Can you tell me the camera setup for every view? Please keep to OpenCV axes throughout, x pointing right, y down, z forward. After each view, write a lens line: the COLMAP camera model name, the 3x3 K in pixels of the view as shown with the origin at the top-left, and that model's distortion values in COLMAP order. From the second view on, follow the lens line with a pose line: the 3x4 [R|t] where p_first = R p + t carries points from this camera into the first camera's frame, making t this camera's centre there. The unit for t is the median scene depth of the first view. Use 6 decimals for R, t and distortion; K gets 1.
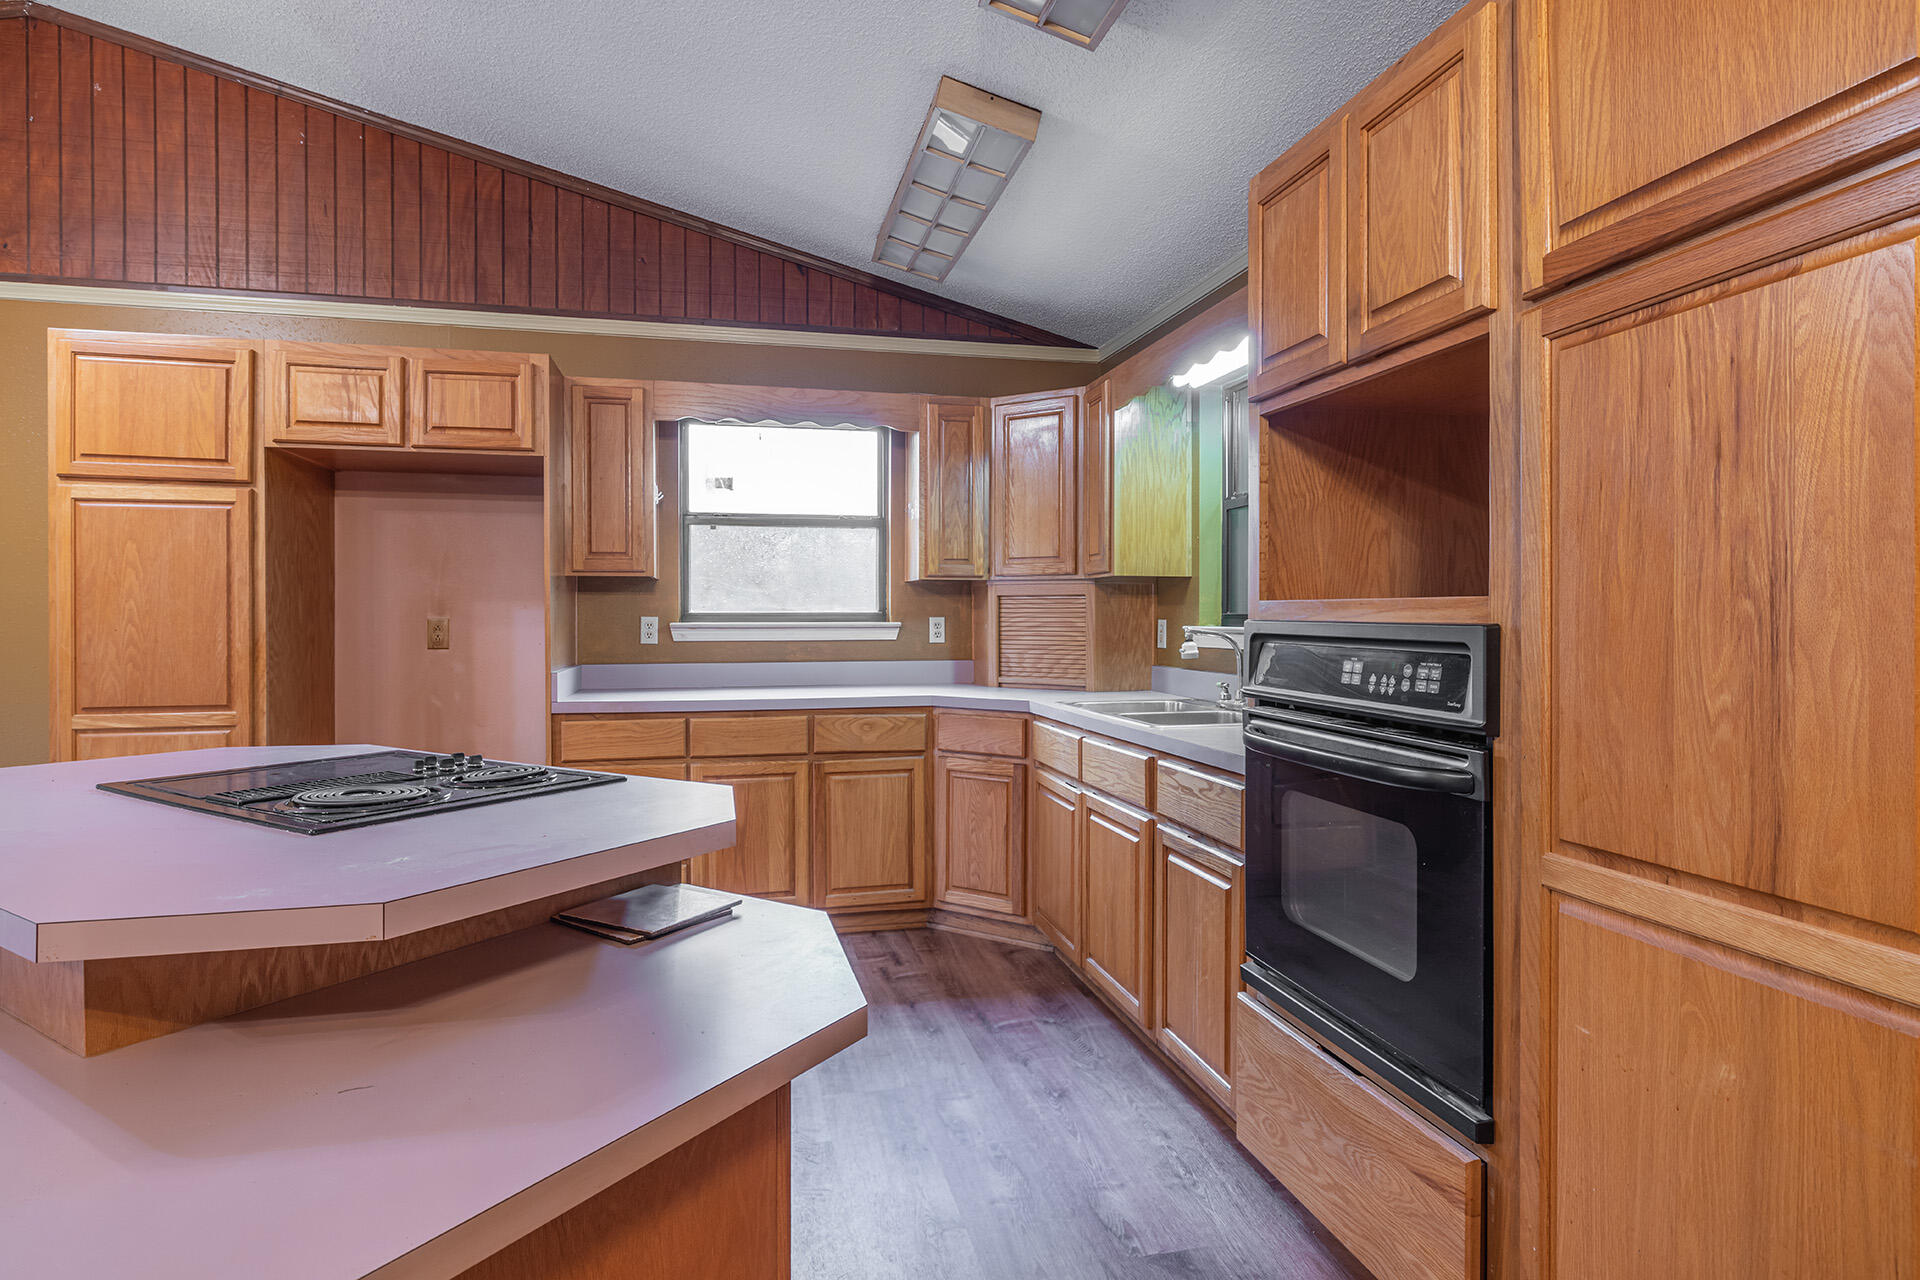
lens RADIAL K [[1002.4, 0, 955.0], [0, 1002.4, 619.6], [0, 0, 1]] dist [-0.001567, -0.000607]
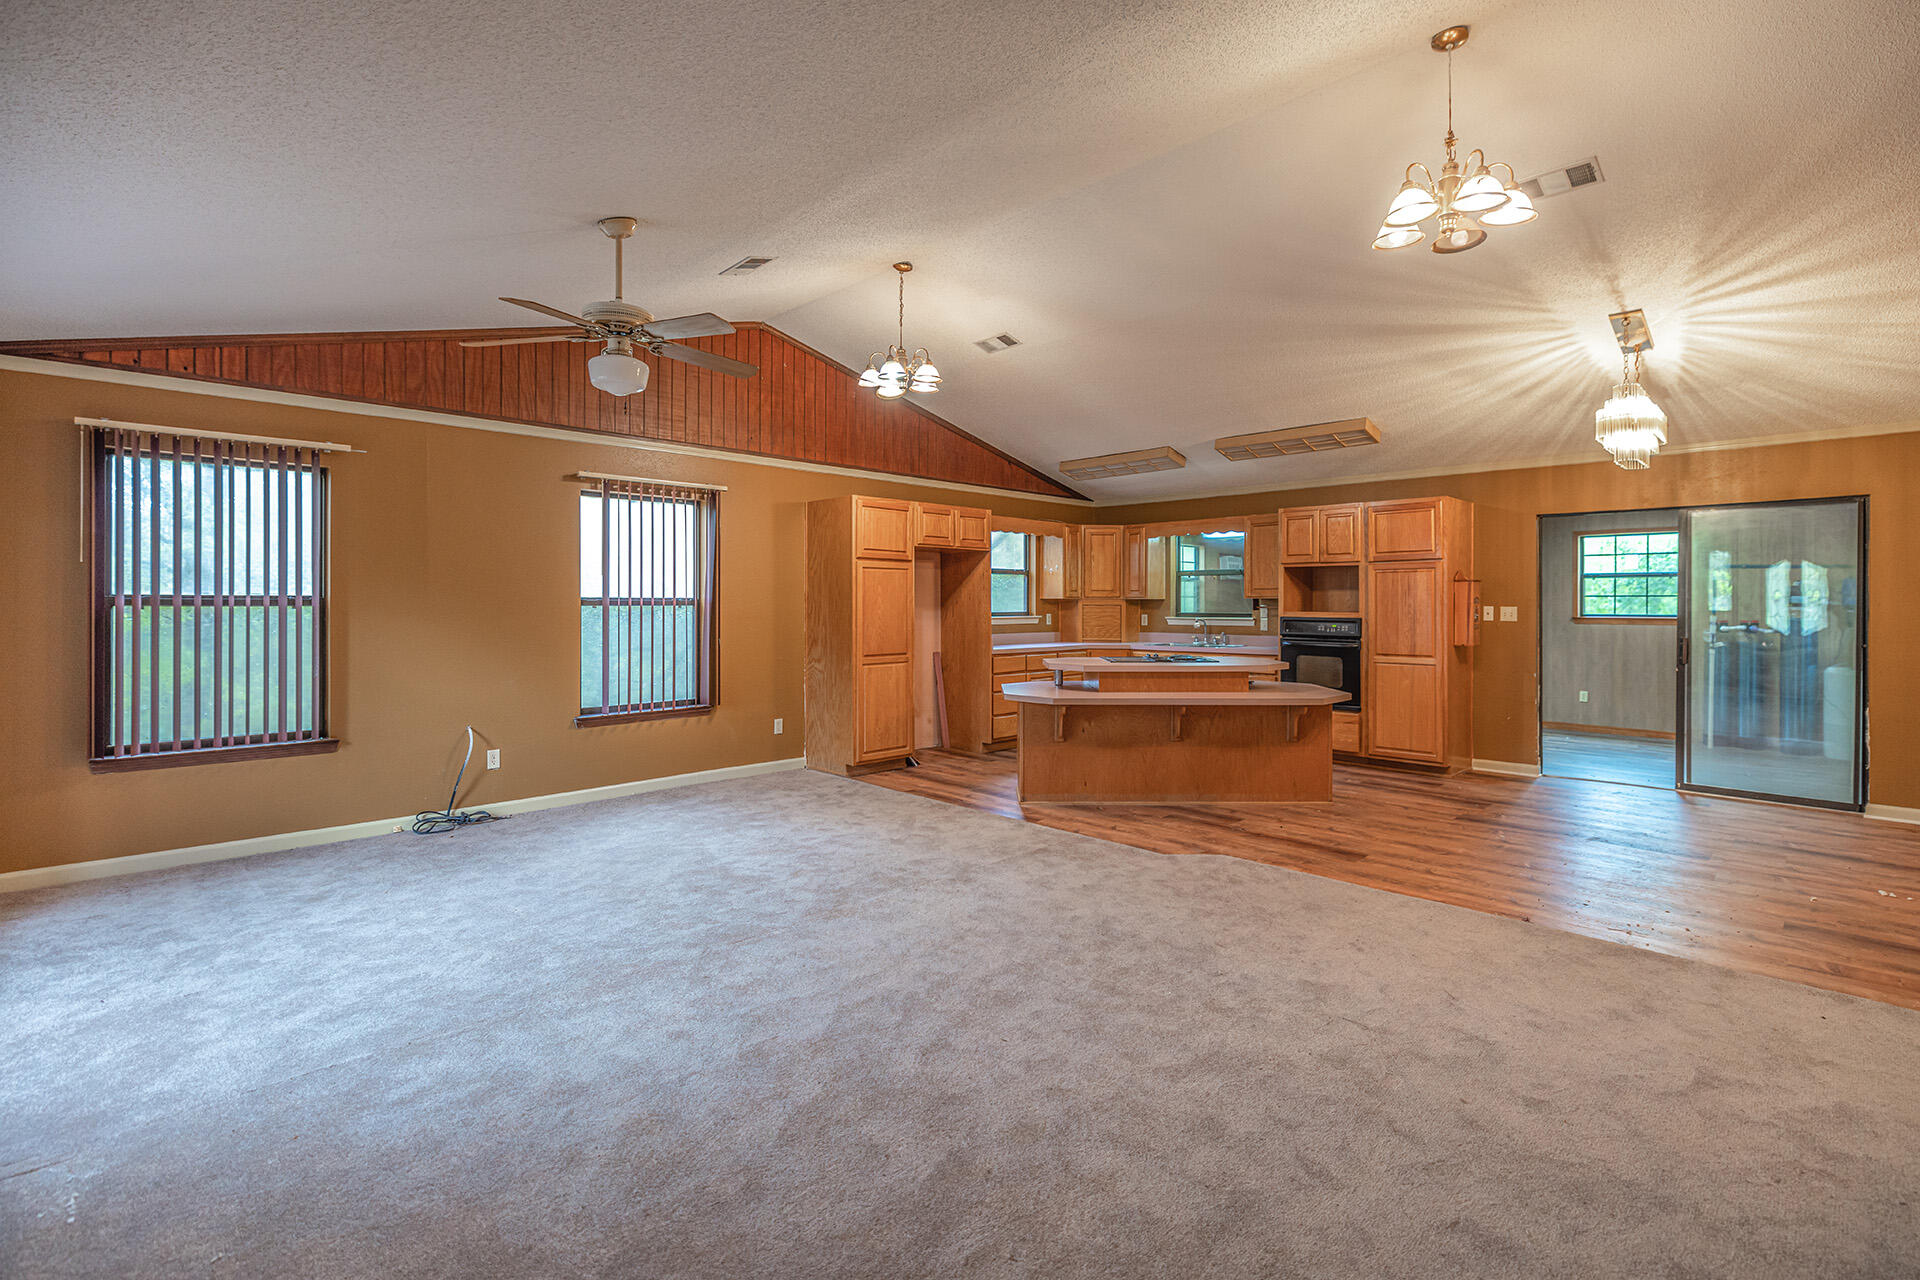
lens RADIAL K [[868.7, 0, 1001.0], [0, 868.7, 601.4], [0, 0, 1]] dist [0.053472, 0.000063]
pose [[0.844239, 0.003565, 0.535955, -1.441432], [0.000010, 0.999978, -0.006667, -0.020788], [-0.535967, 0.005634, 0.844220, -0.786648]]
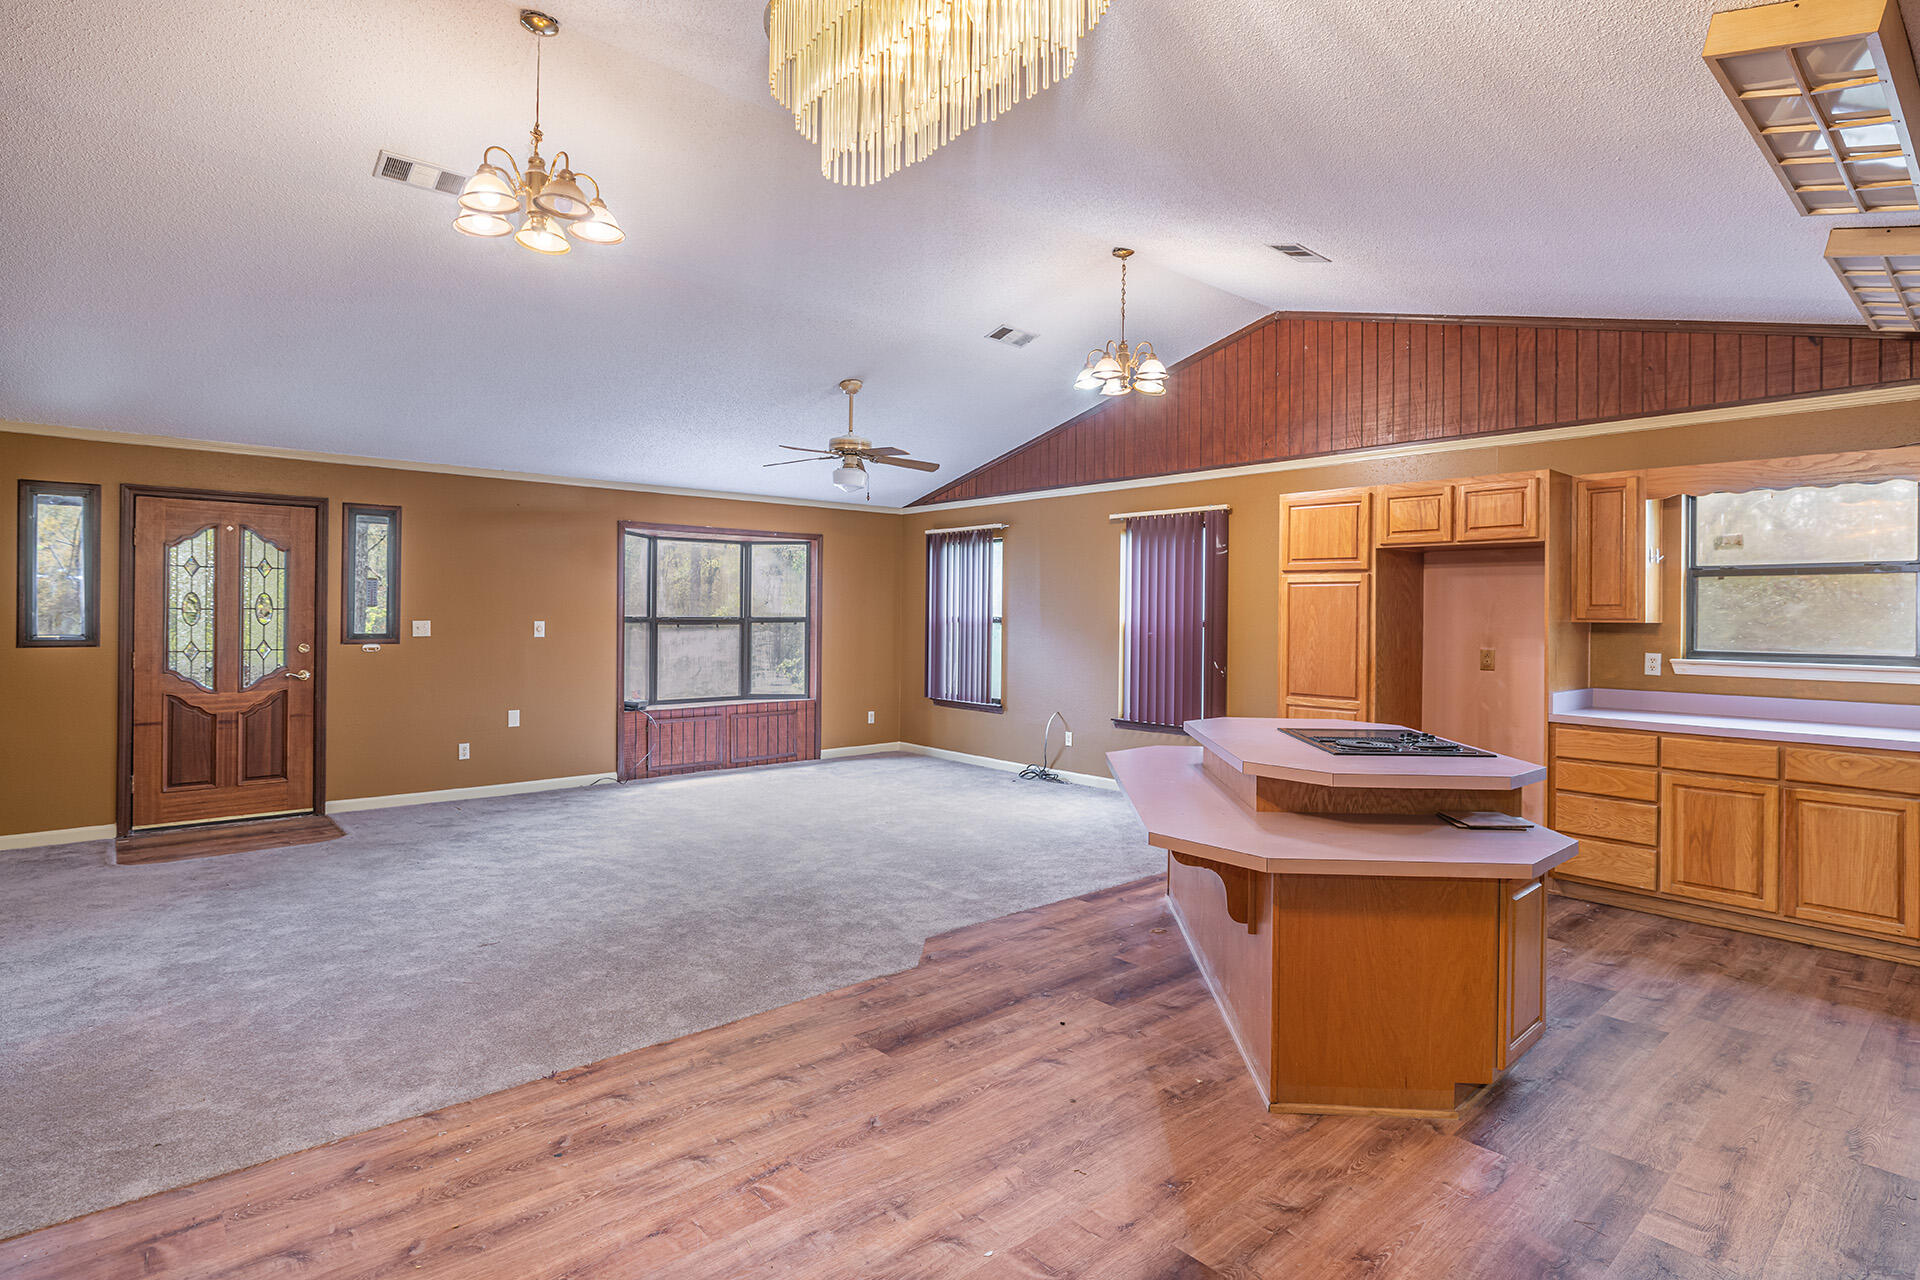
lens RADIAL K [[1002.4, 0, 955.0], [0, 1002.4, 619.6], [0, 0, 1]] dist [-0.001567, -0.000607]
pose [[0.467692, 0.012041, -0.883809, 0.427763], [-0.010906, 0.999910, 0.007851, -0.049584], [0.883824, 0.005967, 0.467781, -0.381313]]
